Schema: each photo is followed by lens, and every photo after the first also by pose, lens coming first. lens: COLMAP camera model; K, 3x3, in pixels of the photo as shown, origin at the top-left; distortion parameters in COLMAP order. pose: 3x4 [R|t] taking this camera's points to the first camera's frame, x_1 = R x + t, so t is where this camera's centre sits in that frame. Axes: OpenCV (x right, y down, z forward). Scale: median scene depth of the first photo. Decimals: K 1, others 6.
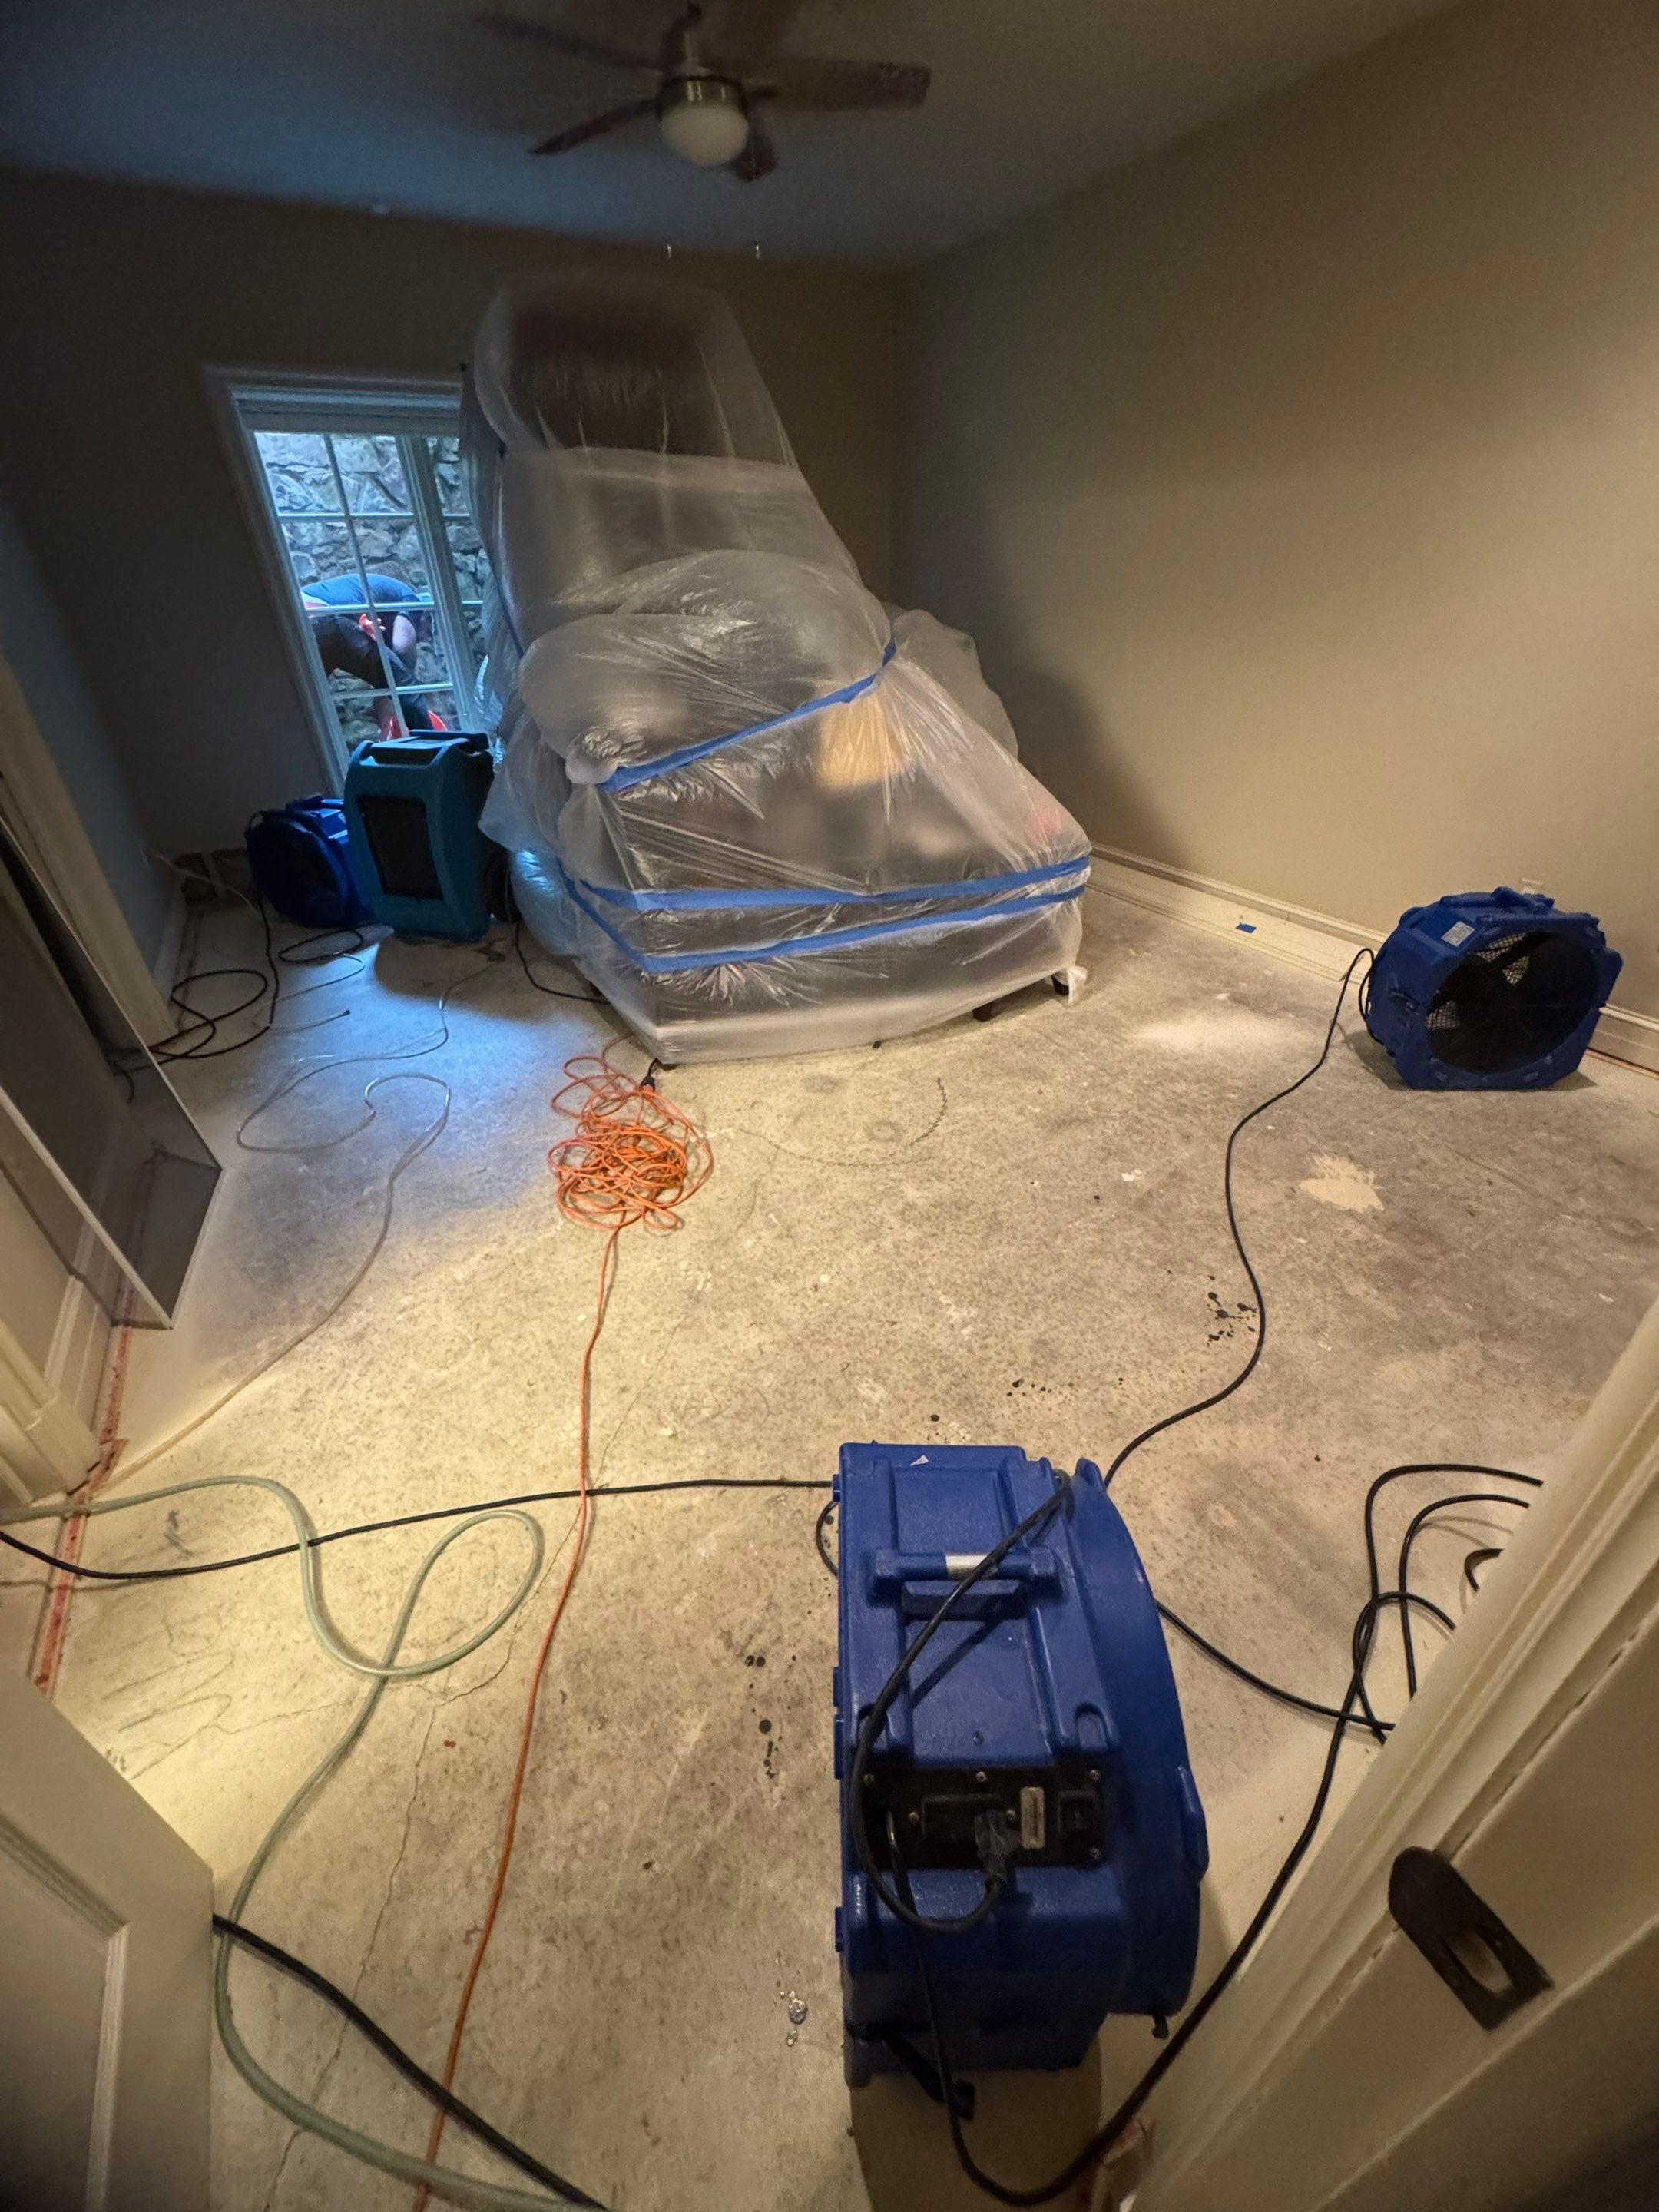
lens RADIAL K [[884.3, 0, 829.5], [0, 884.3, 1106.0], [0, 0, 1]] dist [0.006051, -0.000361]
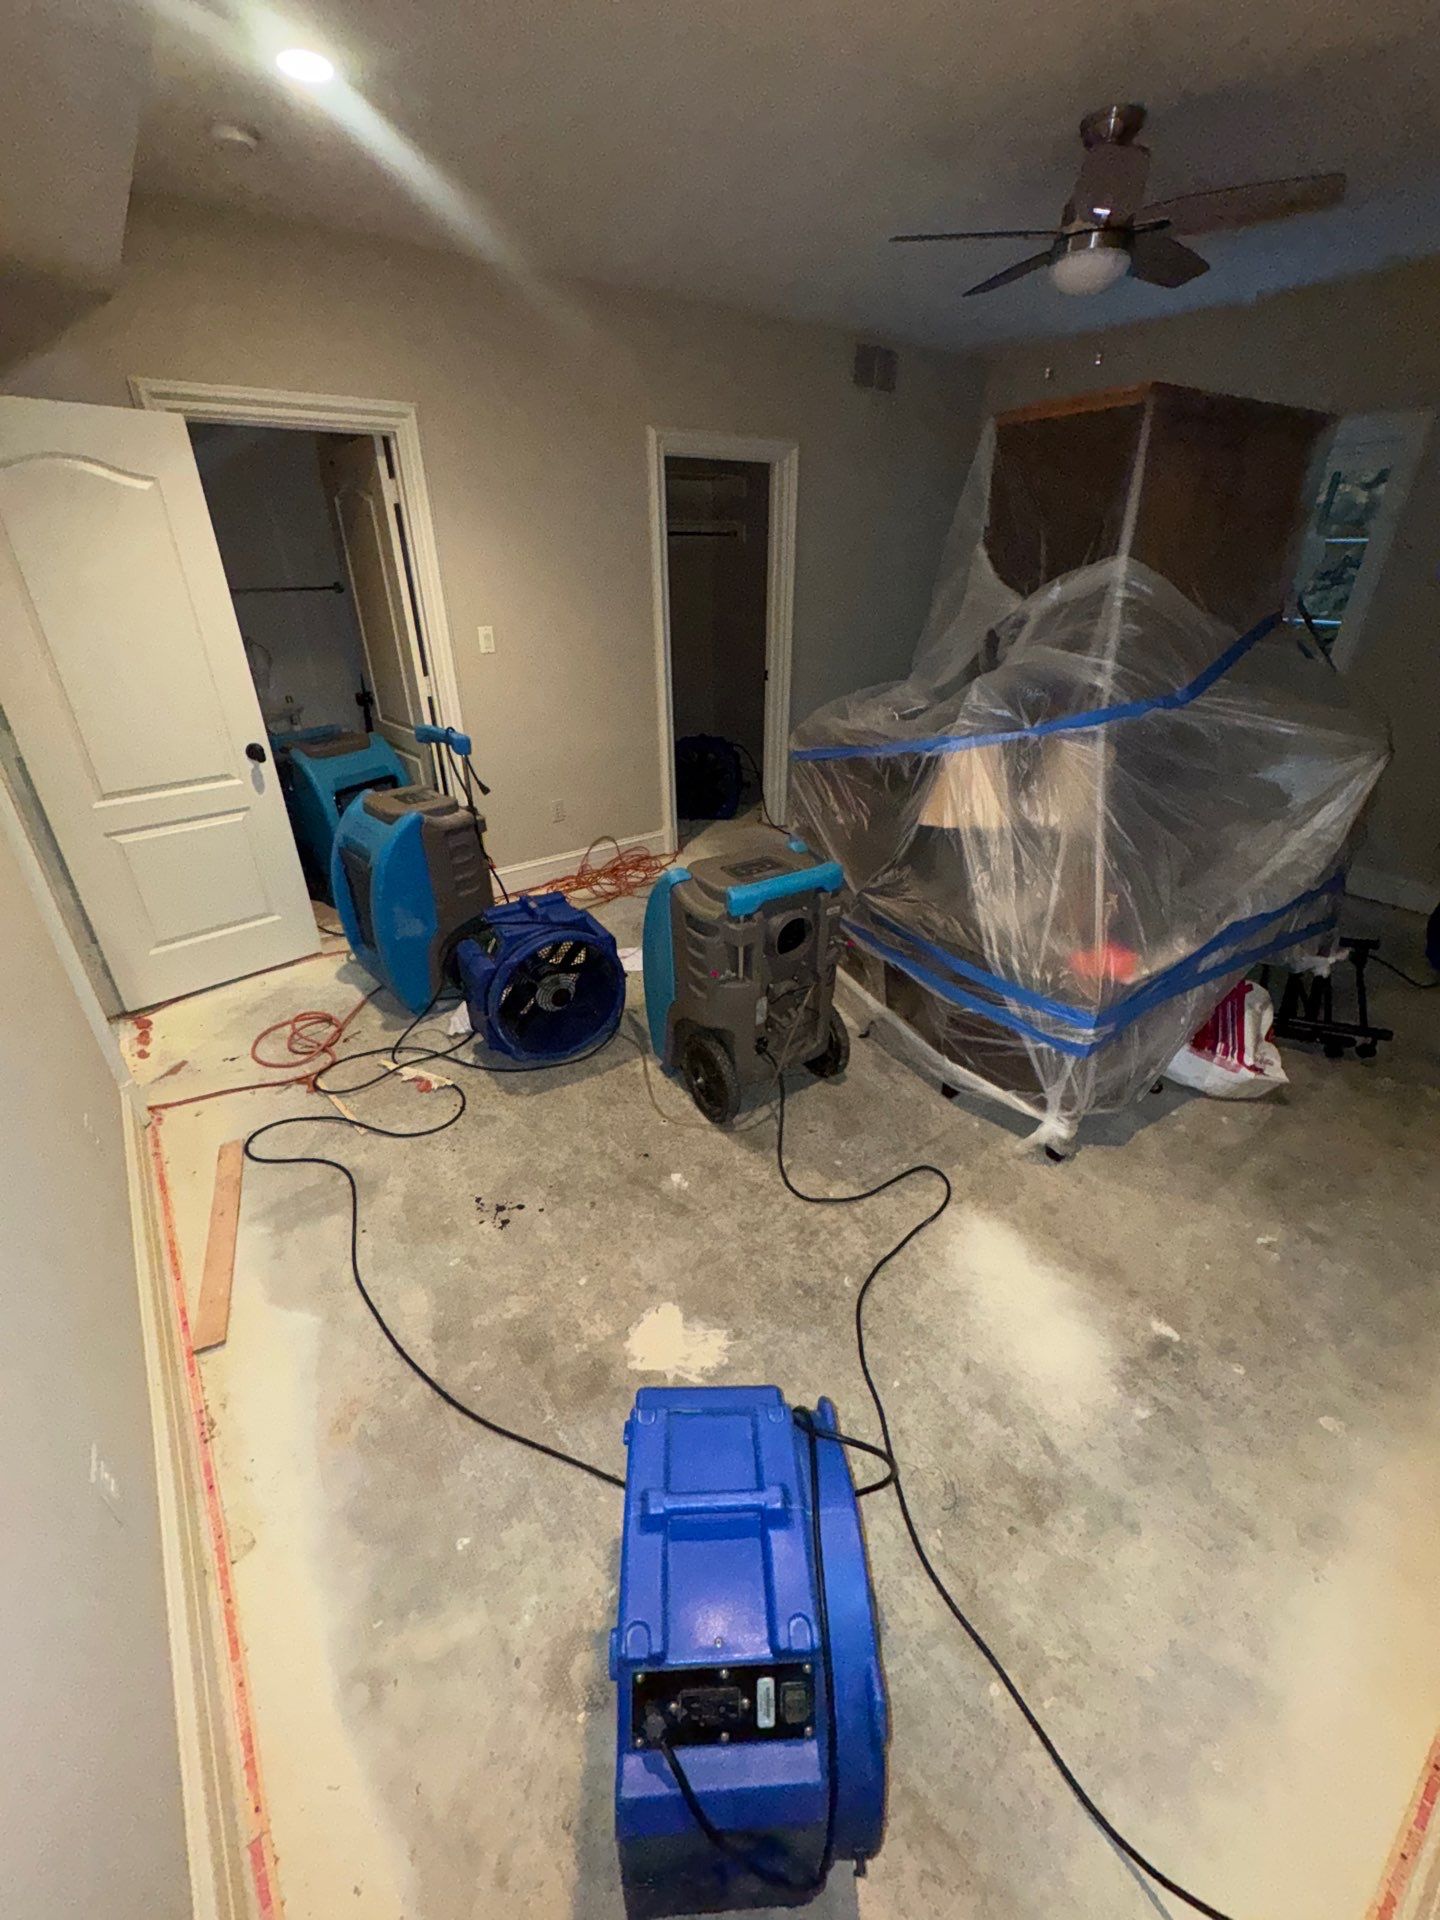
lens RADIAL K [[767.6, 0, 720.0], [0, 767.6, 960.0], [0, 0, 1]] dist [0.006051, -0.000361]
pose [[0.124601, 0.476163, -0.870485, 0.940863], [-0.513531, 0.781624, 0.354048, -0.450867], [0.848976, 0.402906, 0.341915, 0.534897]]
